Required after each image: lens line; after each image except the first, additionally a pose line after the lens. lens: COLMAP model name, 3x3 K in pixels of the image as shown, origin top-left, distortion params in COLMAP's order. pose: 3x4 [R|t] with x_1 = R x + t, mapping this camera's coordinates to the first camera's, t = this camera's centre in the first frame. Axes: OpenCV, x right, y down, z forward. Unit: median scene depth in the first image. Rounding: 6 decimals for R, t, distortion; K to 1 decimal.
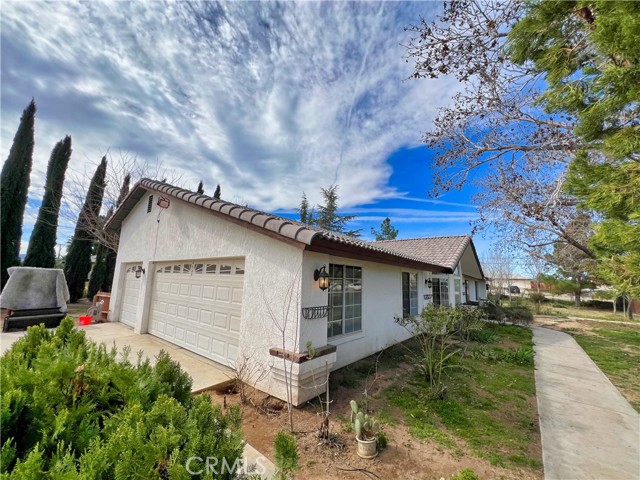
lens RADIAL K [[256.4, 0, 320.0], [0, 256.4, 240.0], [0, 0, 1]] dist [-0.001669, 0.000129]
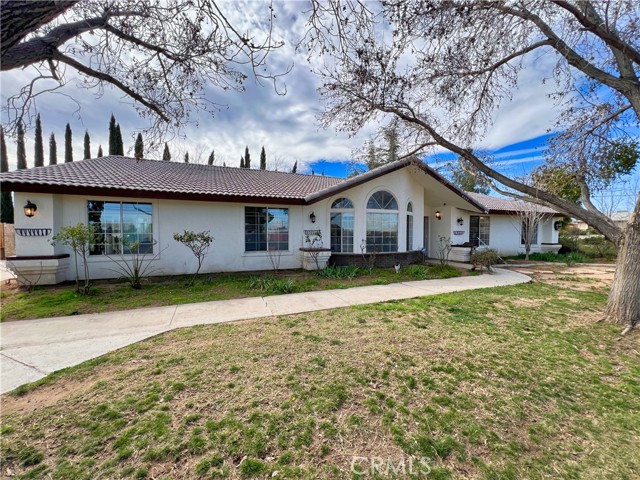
lens RADIAL K [[255.4, 0, 320.0], [0, 255.4, 240.0], [0, 0, 1]] dist [-0.001233, -0.000164]
pose [[0.876562, -0.017870, -0.480957, 1.095661], [0.101939, 0.983532, 0.149245, 0.137869], [0.470369, -0.179850, 0.863948, 0.245512]]
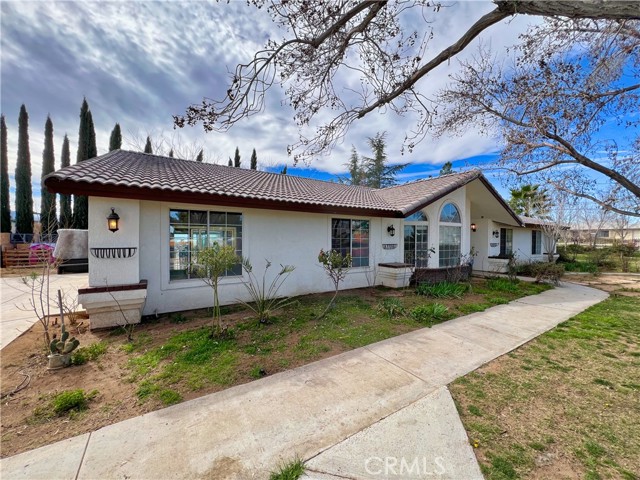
lens RADIAL K [[256.4, 0, 320.0], [0, 256.4, 240.0], [0, 0, 1]] dist [-0.001669, 0.000129]
pose [[0.946848, -0.025369, -0.320679, 0.582367], [0.074857, 0.986895, 0.142952, 0.070577], [0.312849, -0.159359, 0.936339, 0.135587]]
